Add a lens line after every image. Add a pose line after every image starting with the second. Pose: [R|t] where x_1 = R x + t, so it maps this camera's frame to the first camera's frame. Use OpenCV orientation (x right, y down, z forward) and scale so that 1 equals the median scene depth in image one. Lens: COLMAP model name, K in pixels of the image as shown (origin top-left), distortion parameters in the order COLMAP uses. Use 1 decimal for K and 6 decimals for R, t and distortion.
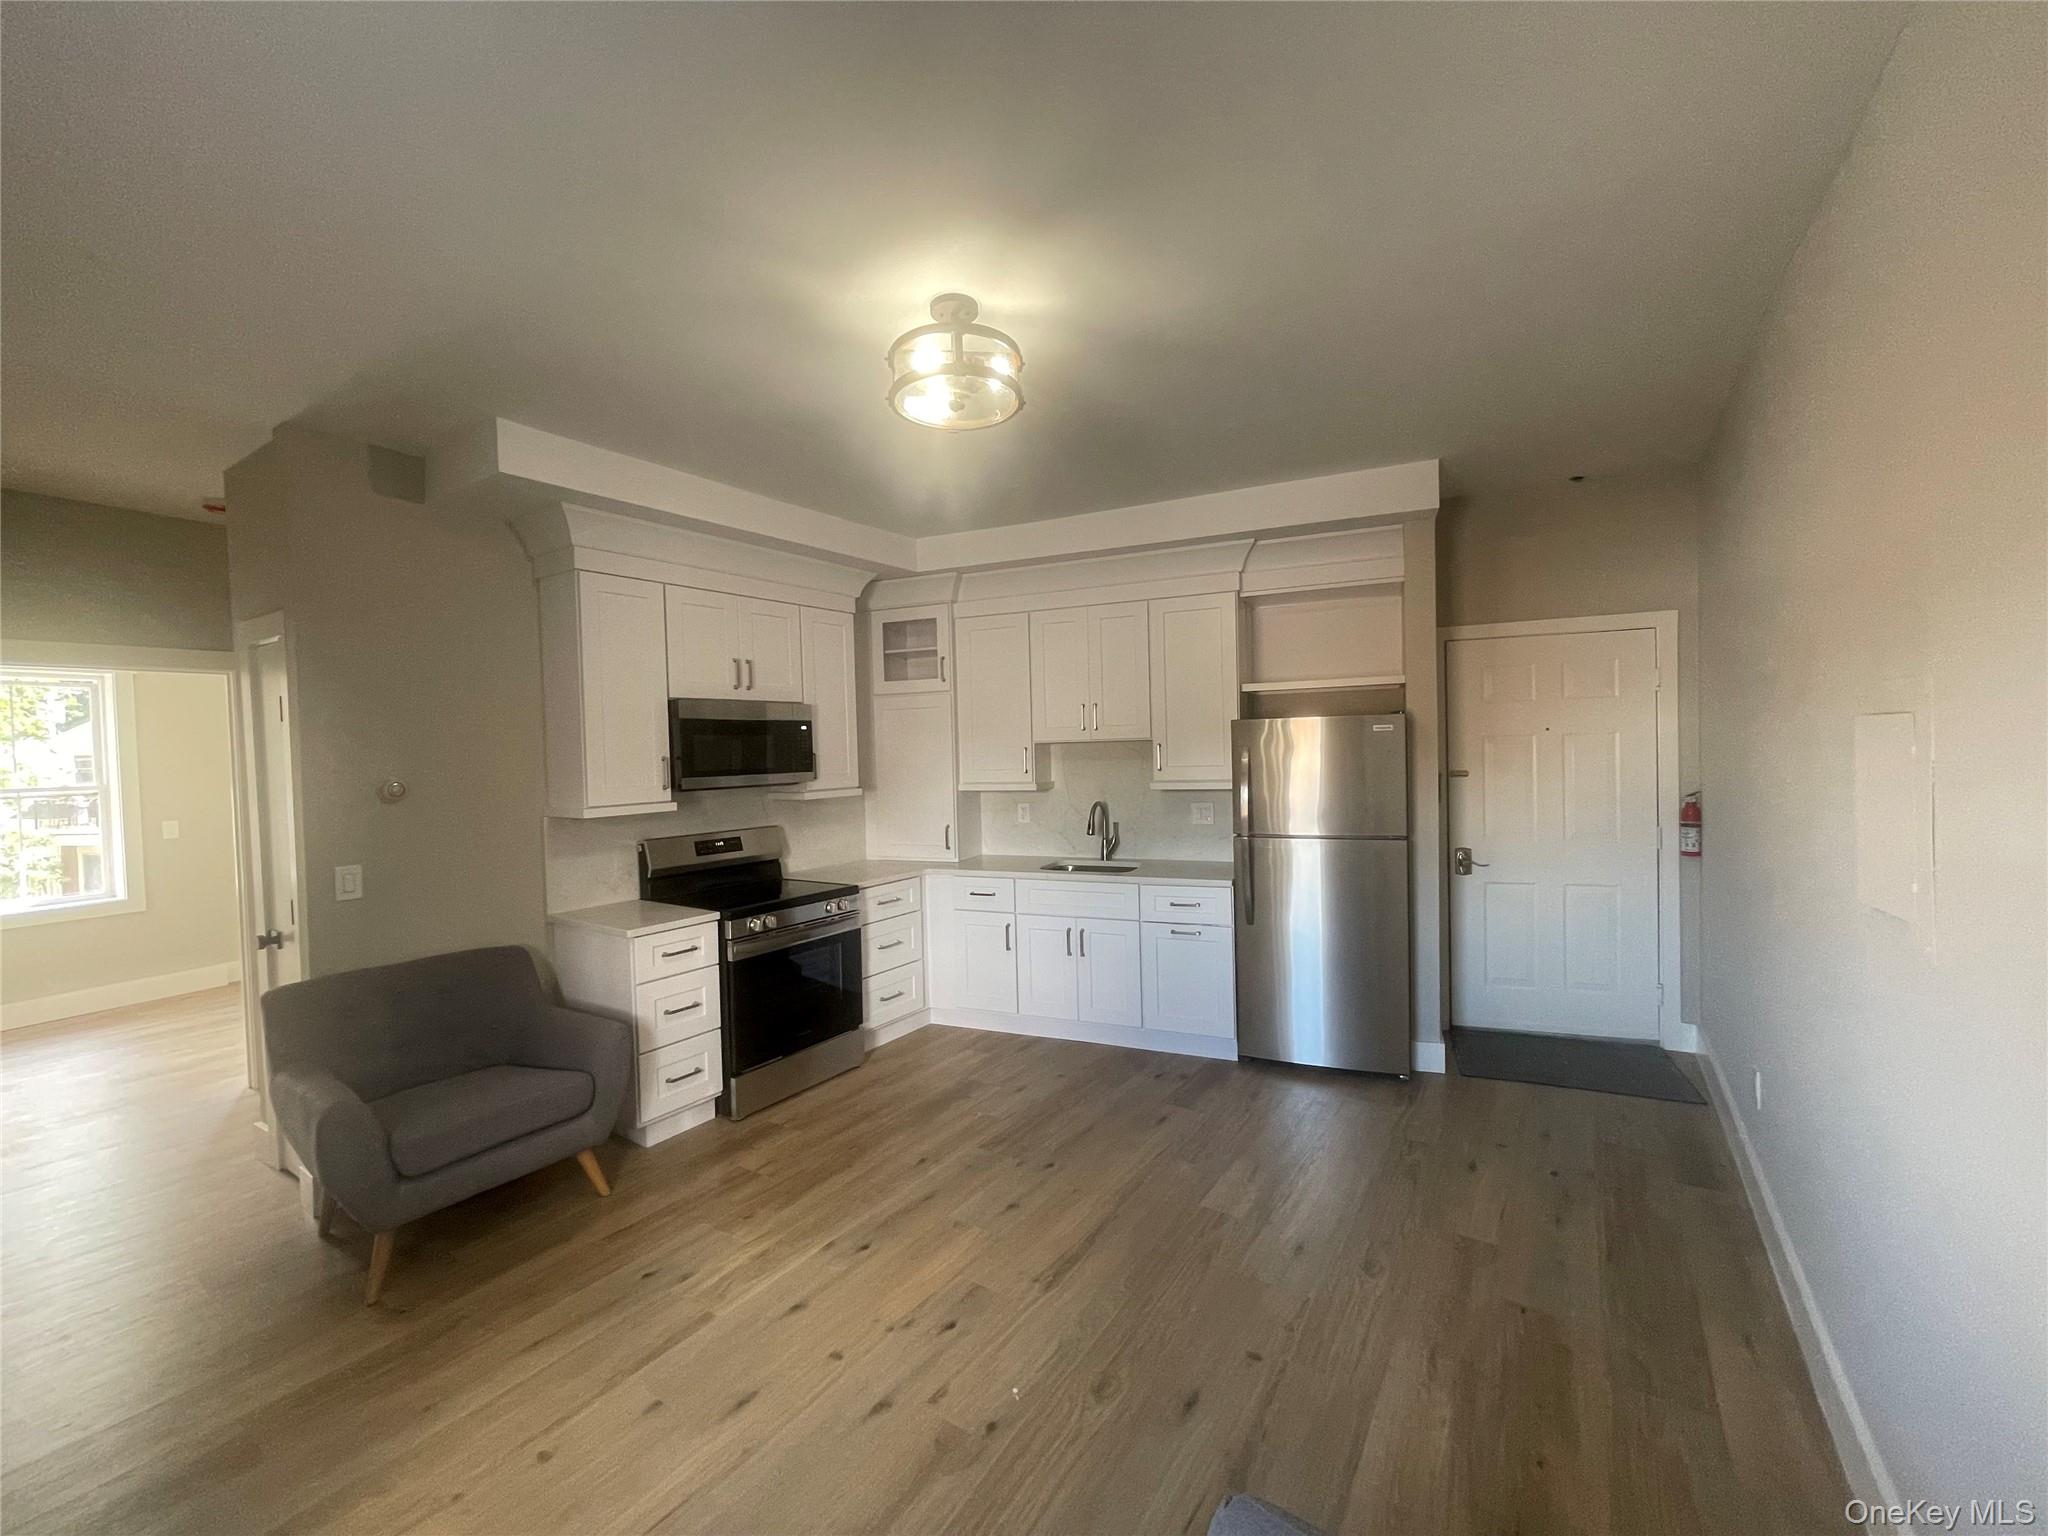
lens RADIAL K [[827.6, 0, 1024.7], [0, 827.6, 772.4], [0, 0, 1]] dist [0.000374, -0.000140]
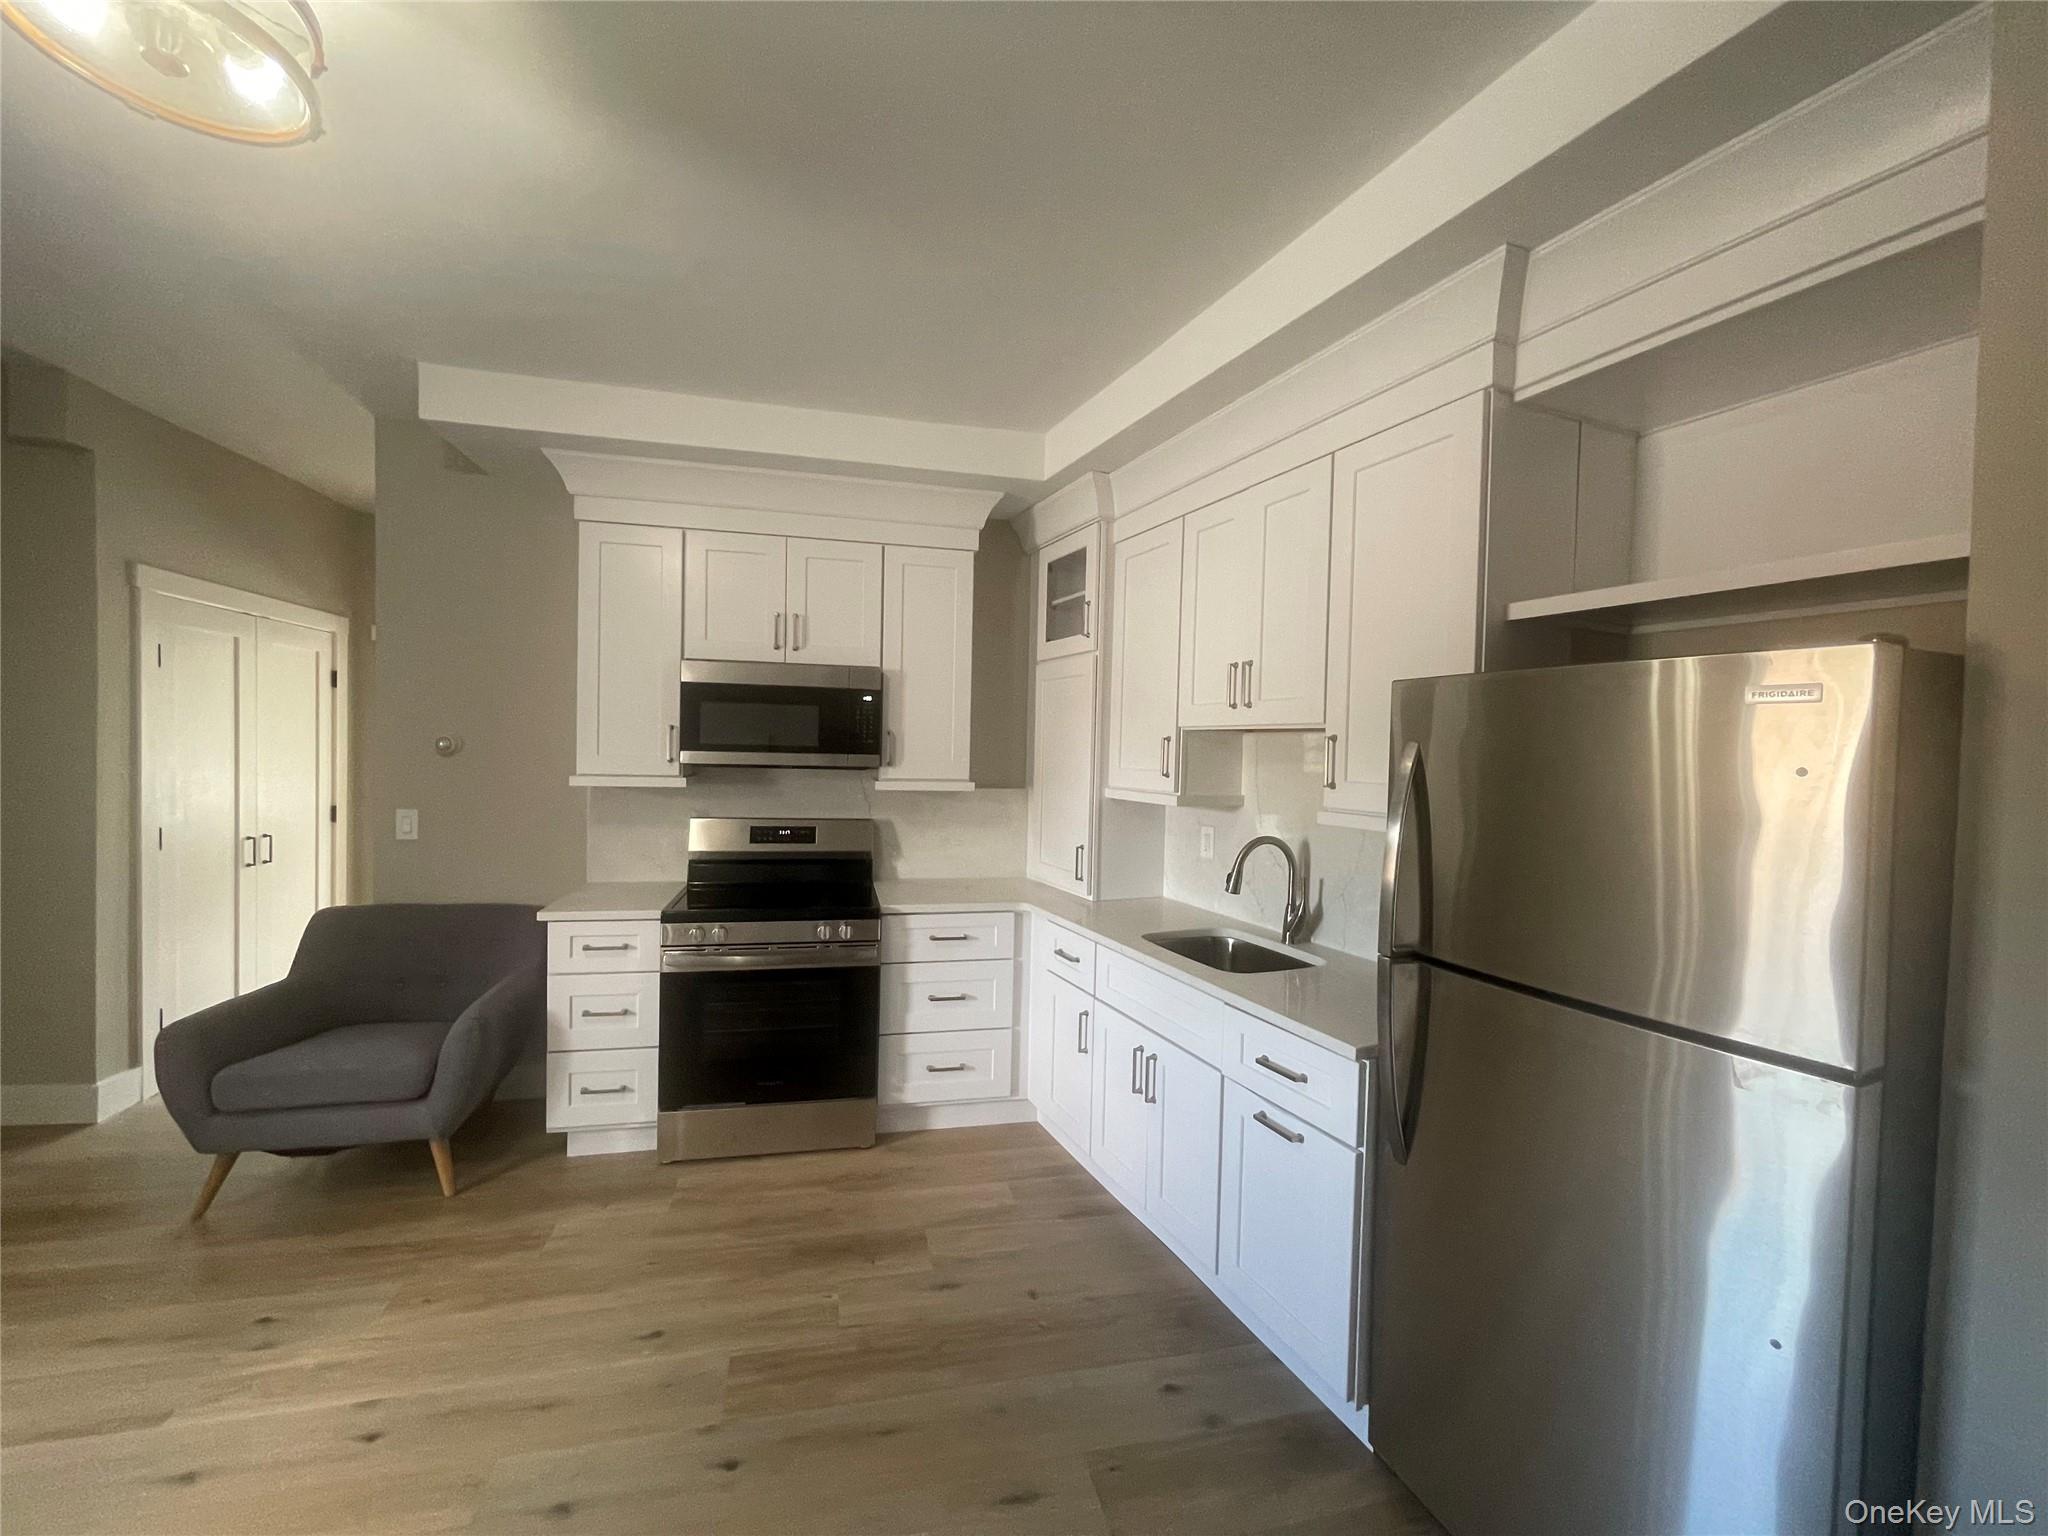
lens RADIAL K [[827.6, 0, 1024.7], [0, 827.6, 772.4], [0, 0, 1]] dist [0.000374, -0.000140]
pose [[0.731622, 0.064967, -0.678608, 0.407053], [-0.064530, 0.997579, 0.025932, -0.014602], [0.678650, 0.024819, 0.734043, 0.555622]]
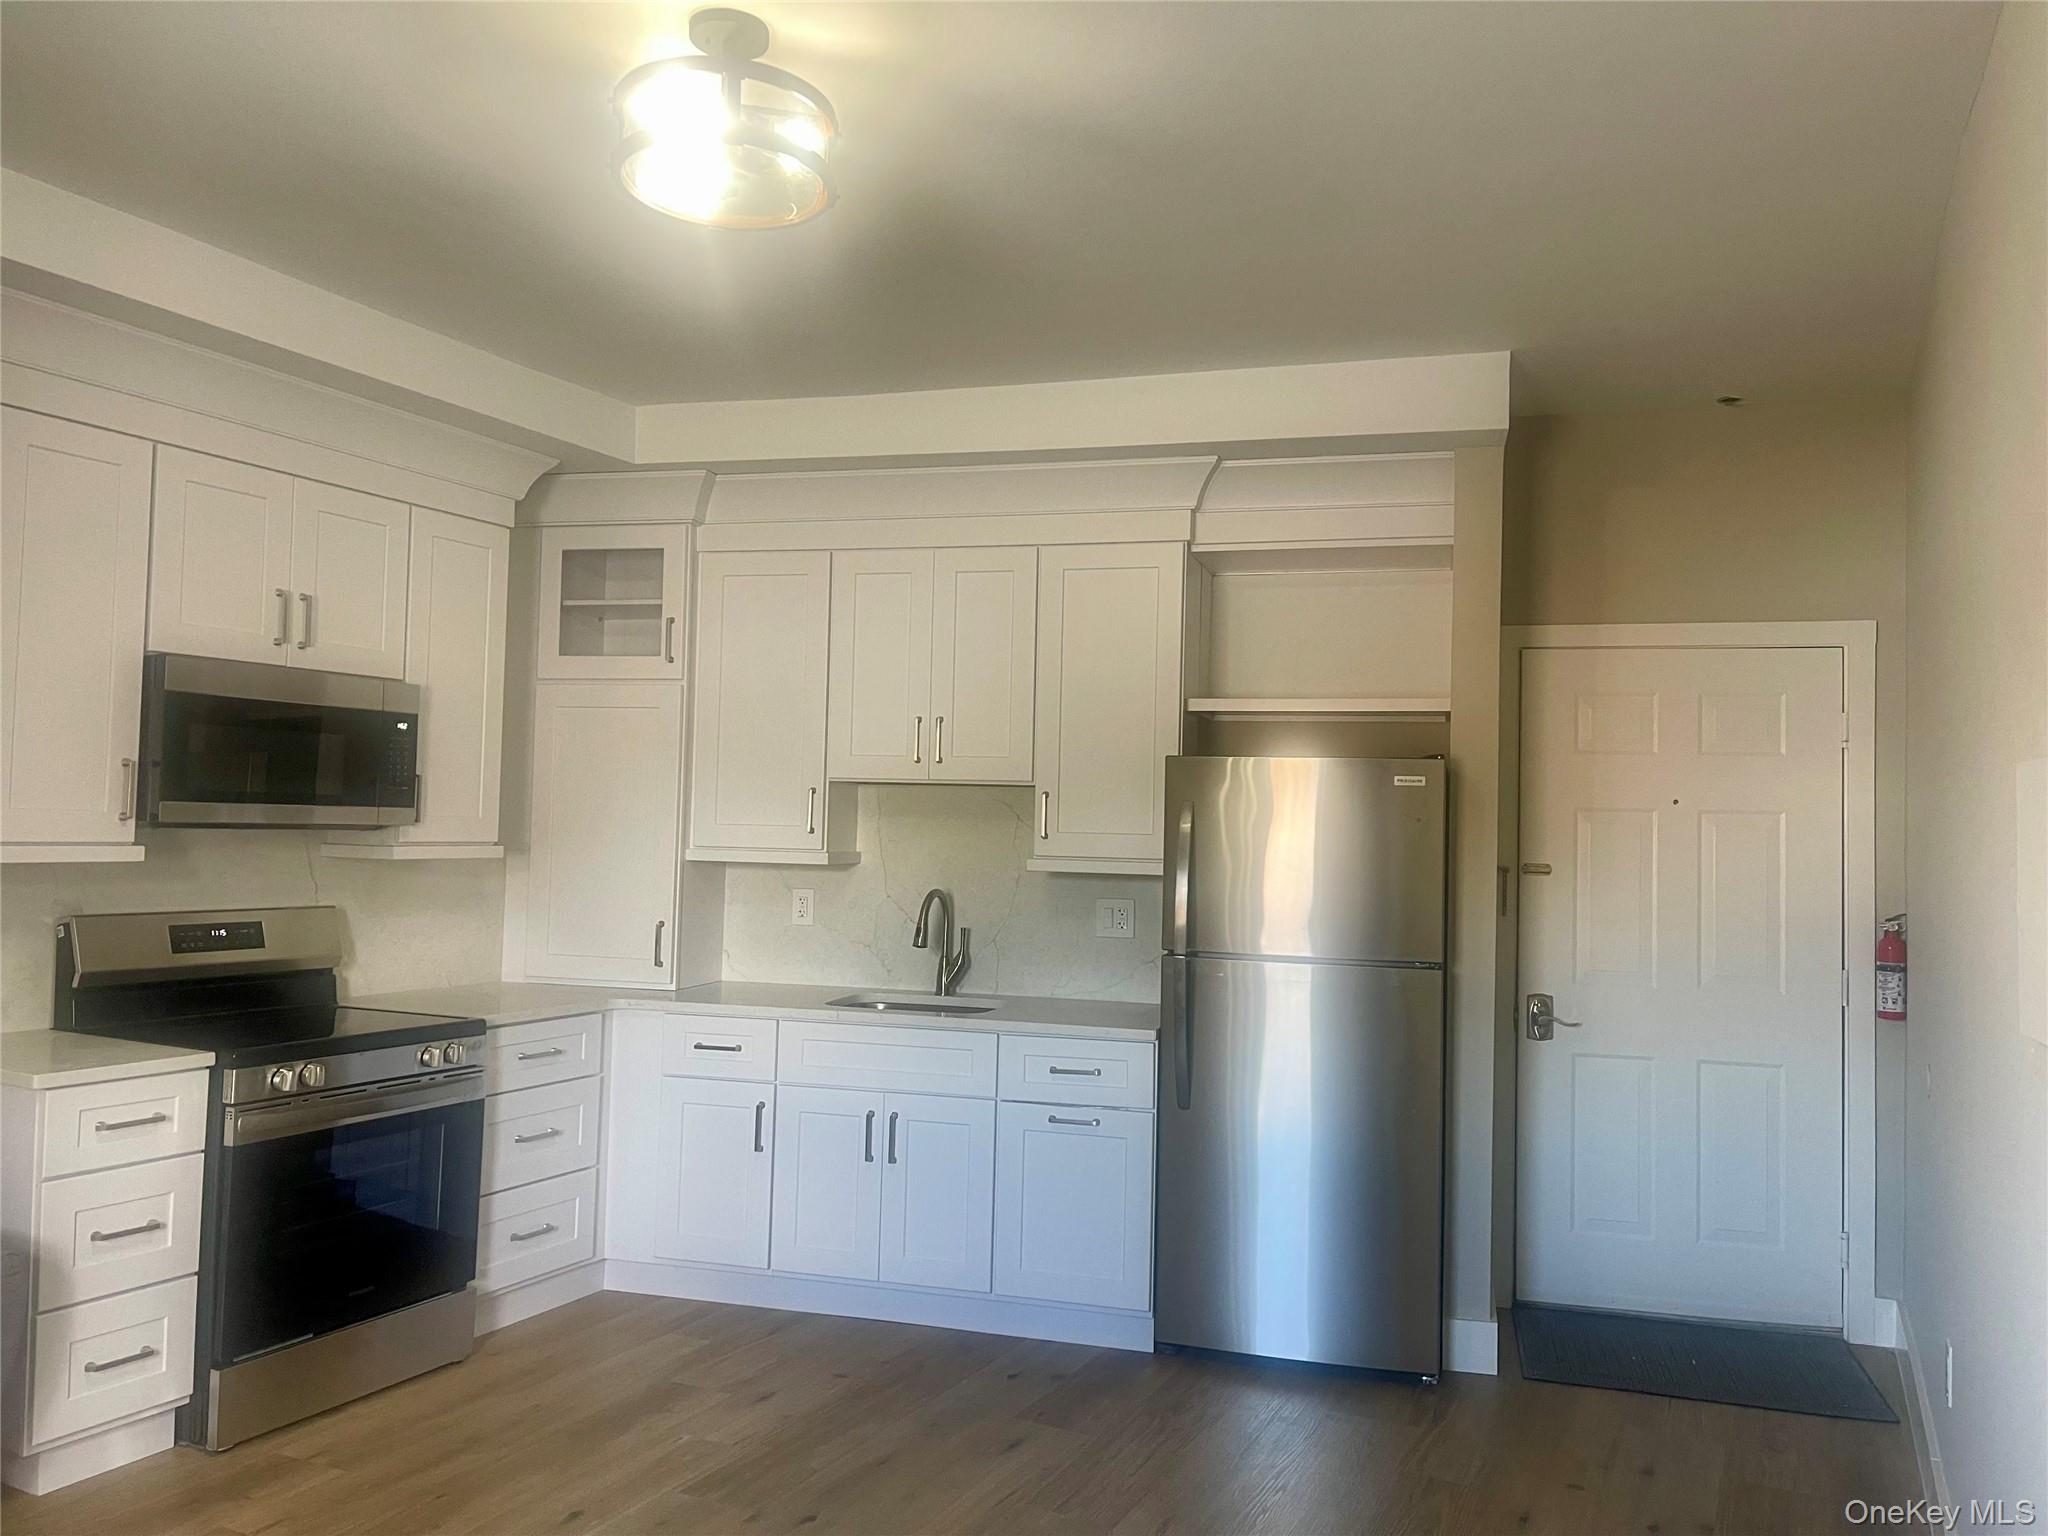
lens RADIAL K [[1561.8, 0, 1024.0], [0, 1561.8, 768.0], [0, 0, 1]] dist [0.089303, -0.112888]
pose [[0.989874, 0.057064, 0.129971, 0.005266], [-0.048495, 0.996495, -0.068167, 0.026124], [-0.133405, 0.061173, 0.989172, -0.087712]]
